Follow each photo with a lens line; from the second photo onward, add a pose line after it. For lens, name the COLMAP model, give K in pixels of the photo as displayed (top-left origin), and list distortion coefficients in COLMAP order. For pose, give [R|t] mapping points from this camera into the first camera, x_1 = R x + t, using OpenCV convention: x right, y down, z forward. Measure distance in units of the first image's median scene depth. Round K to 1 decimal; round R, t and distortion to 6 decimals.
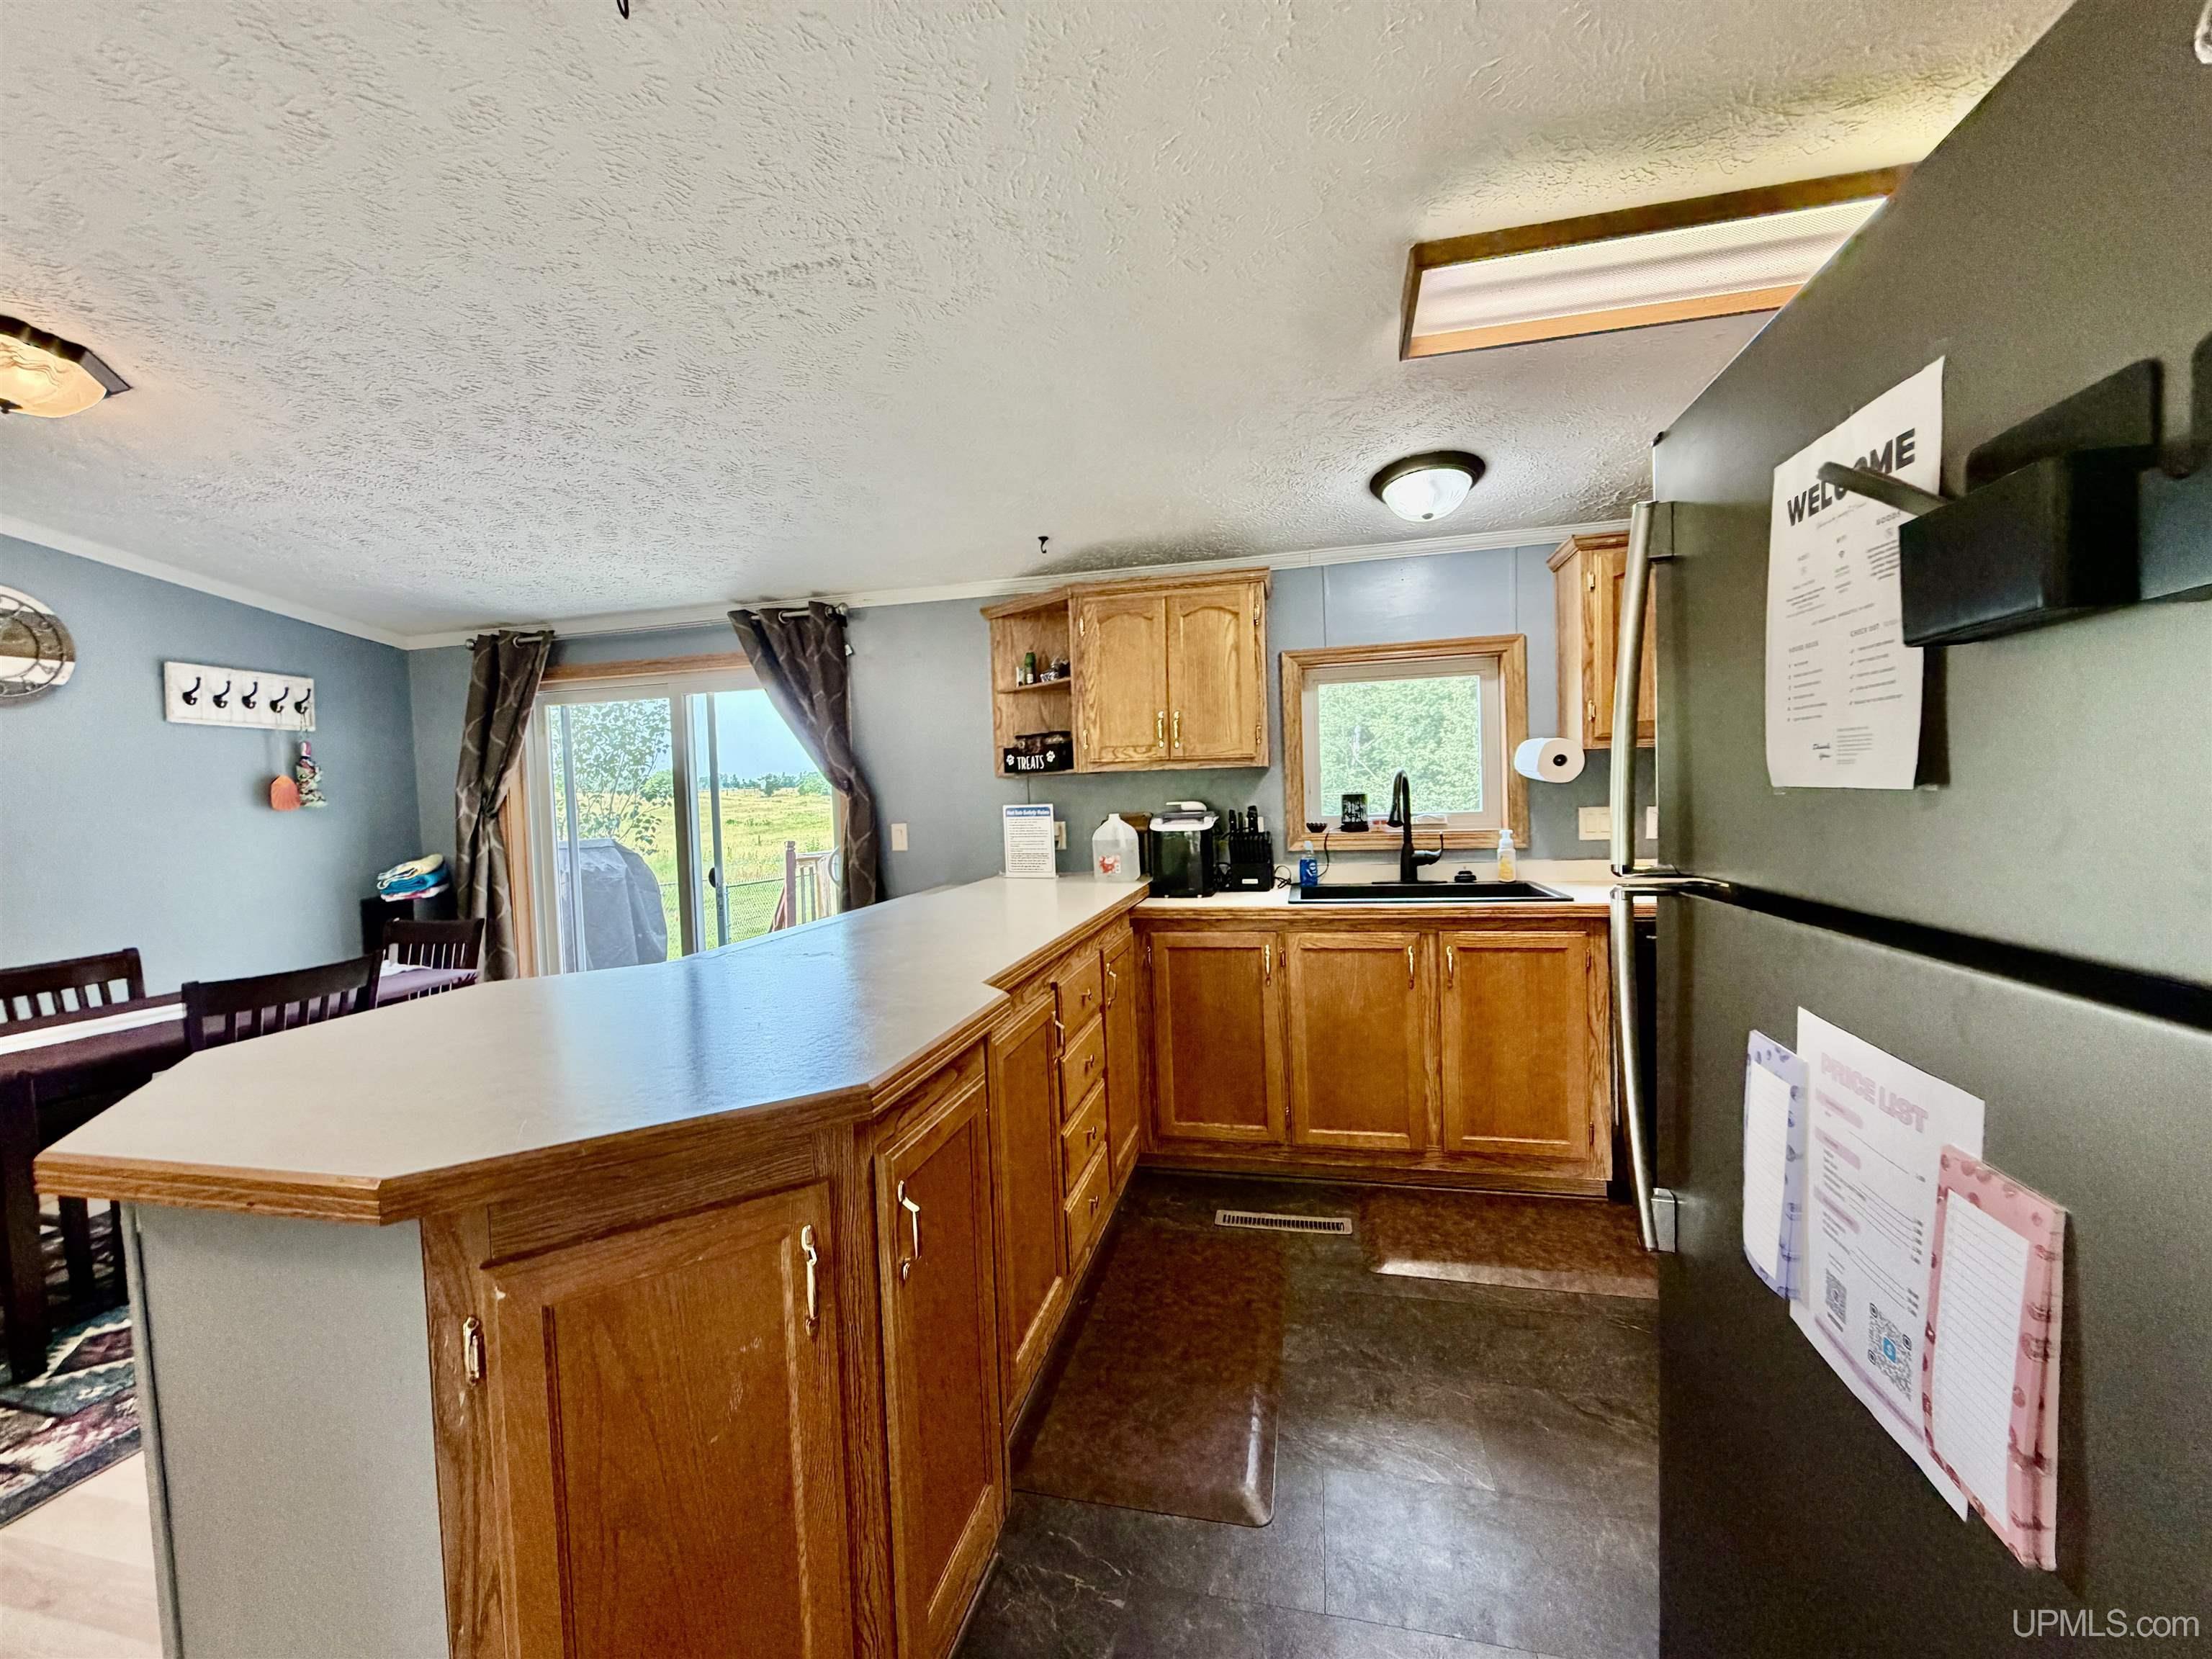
lens RADIAL K [[878.9, 0, 1099.4], [0, 878.9, 828.4], [0, 0, 1]] dist [-0.000314, -0.000240]
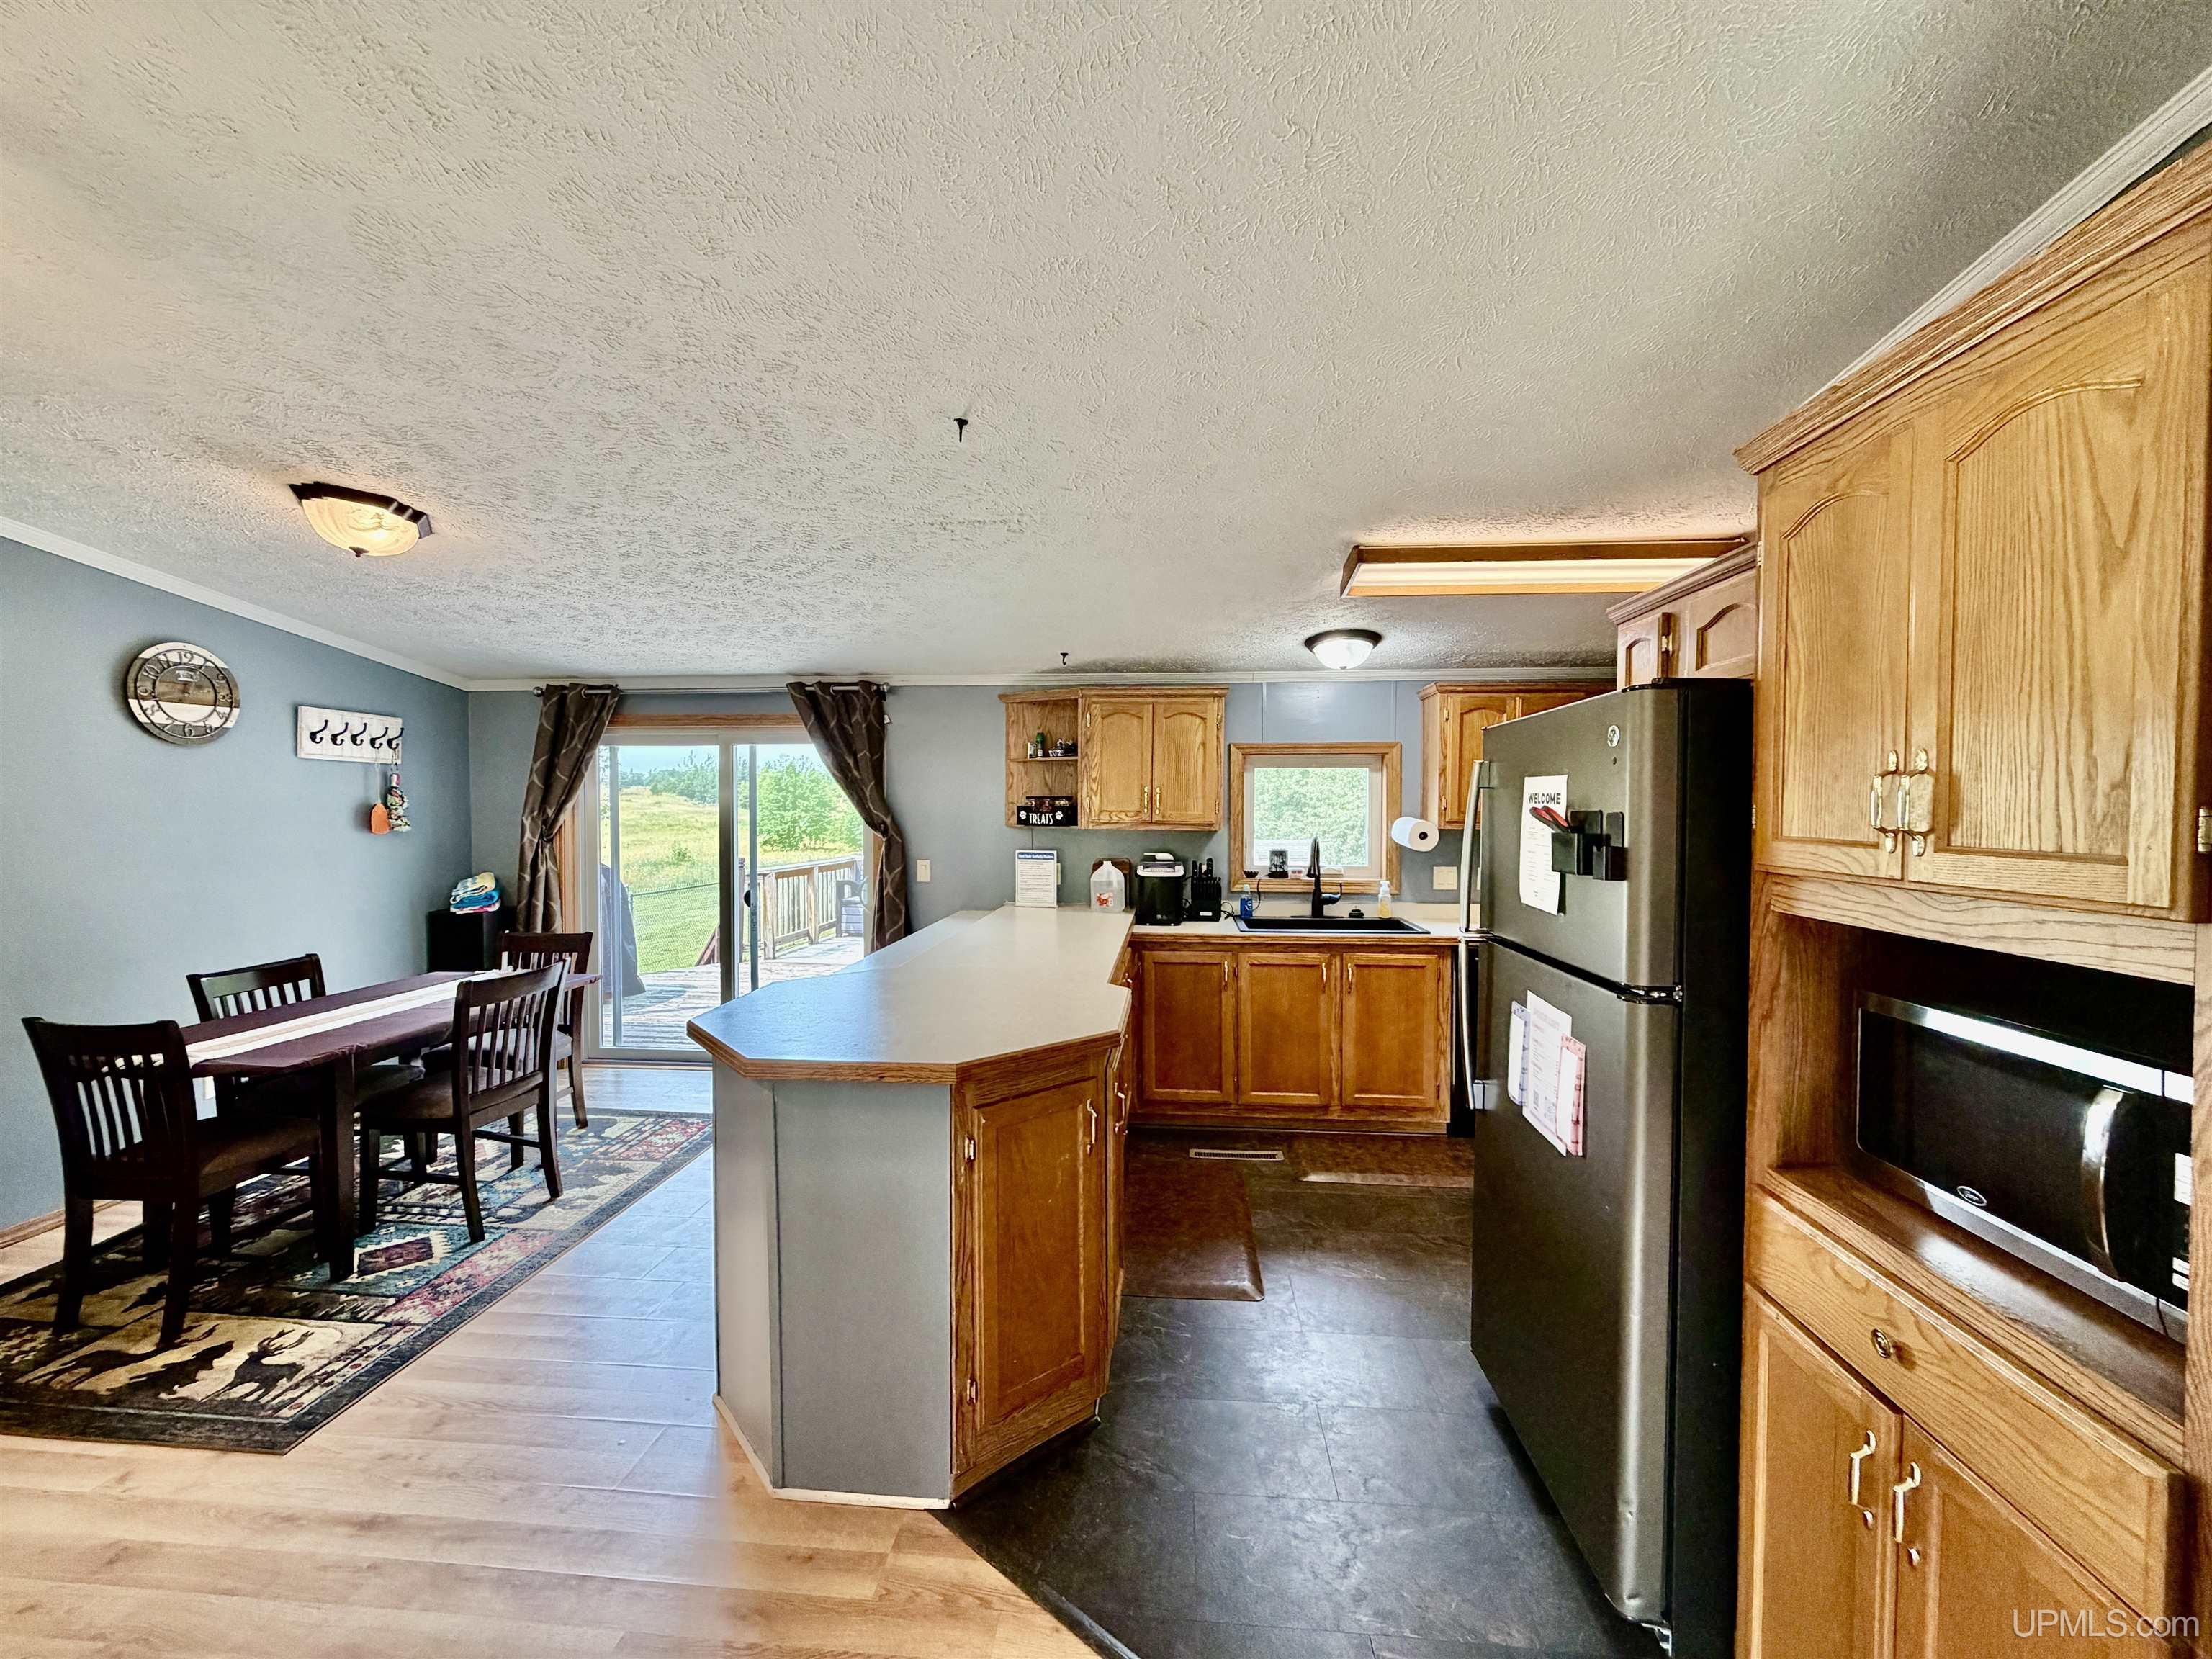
lens RADIAL K [[877.5, 0, 1099.0], [0, 877.5, 827.7], [0, 0, 1]] dist [-0.000653, 0.000293]
pose [[0.988597, 0.033184, 0.146881, -0.197236], [-0.030995, 0.999372, -0.017167, -0.044824], [-0.147358, 0.012418, 0.989005, -0.320631]]
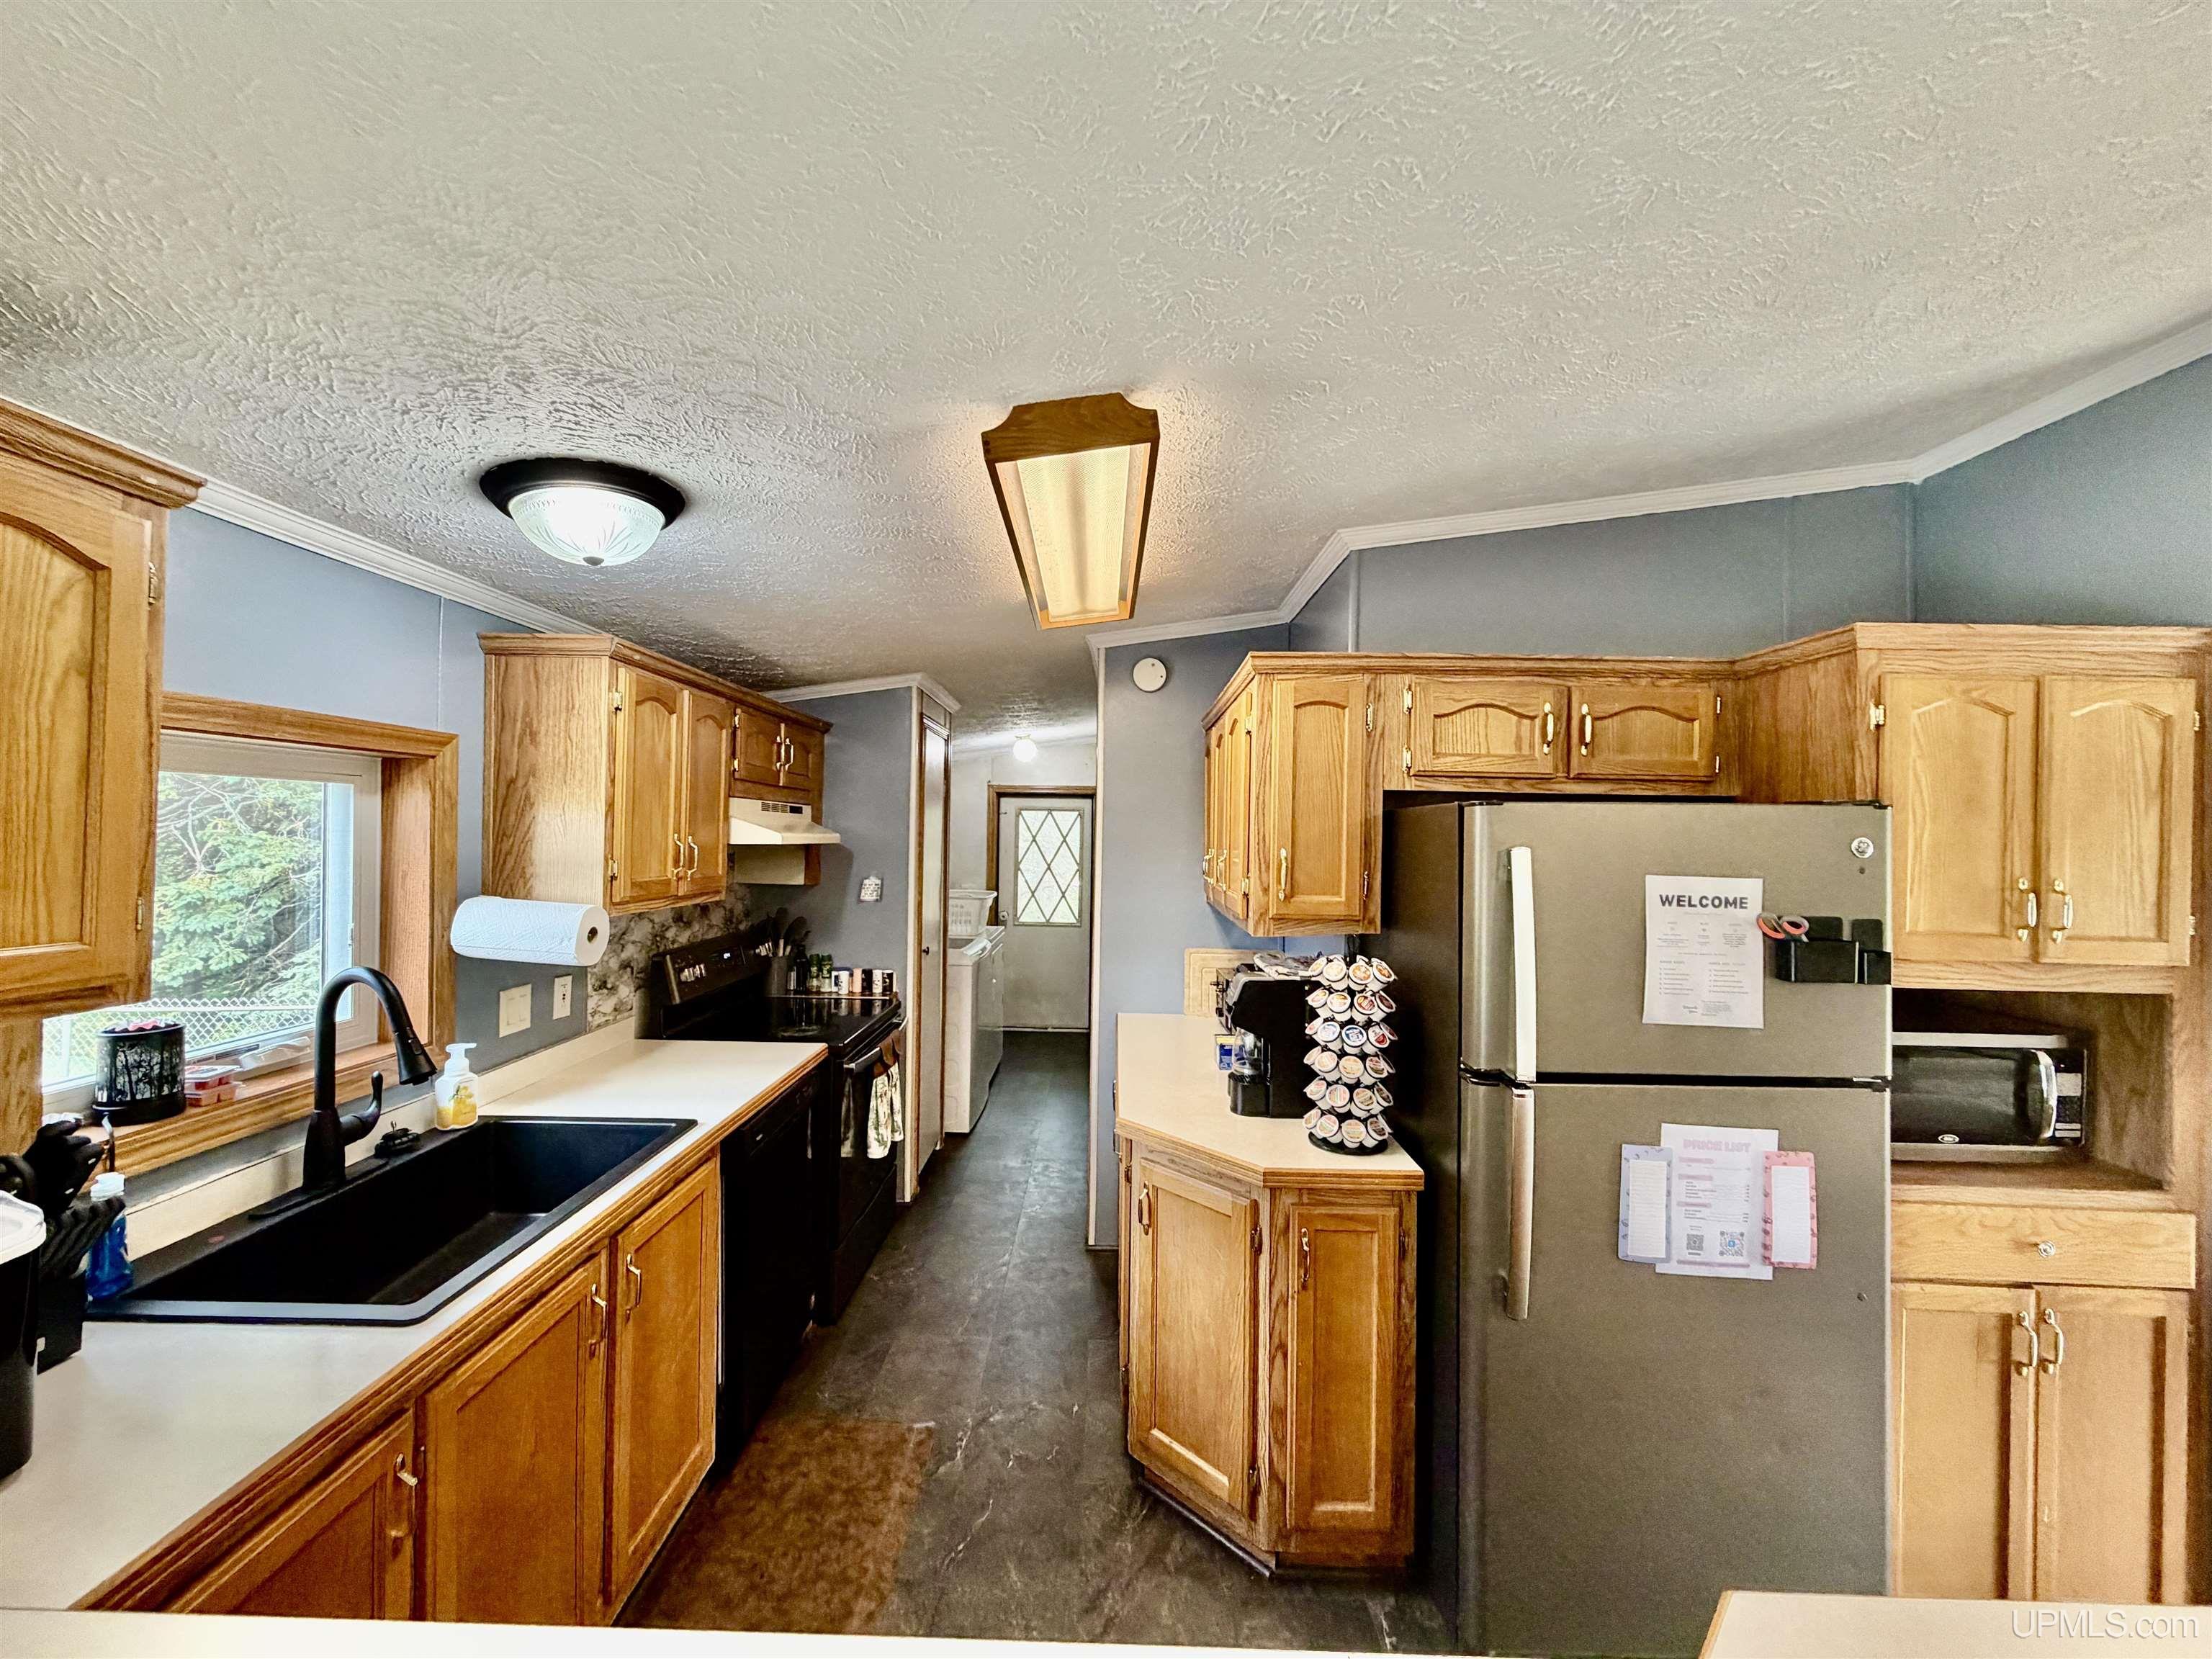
lens RADIAL K [[877.5, 0, 1099.0], [0, 877.5, 827.7], [0, 0, 1]] dist [-0.000653, 0.000293]
pose [[-0.219113, 0.036732, 0.975008, -0.252110], [0.024944, 0.999175, -0.032037, -0.119431], [-0.975381, 0.017301, -0.219849, 0.677411]]
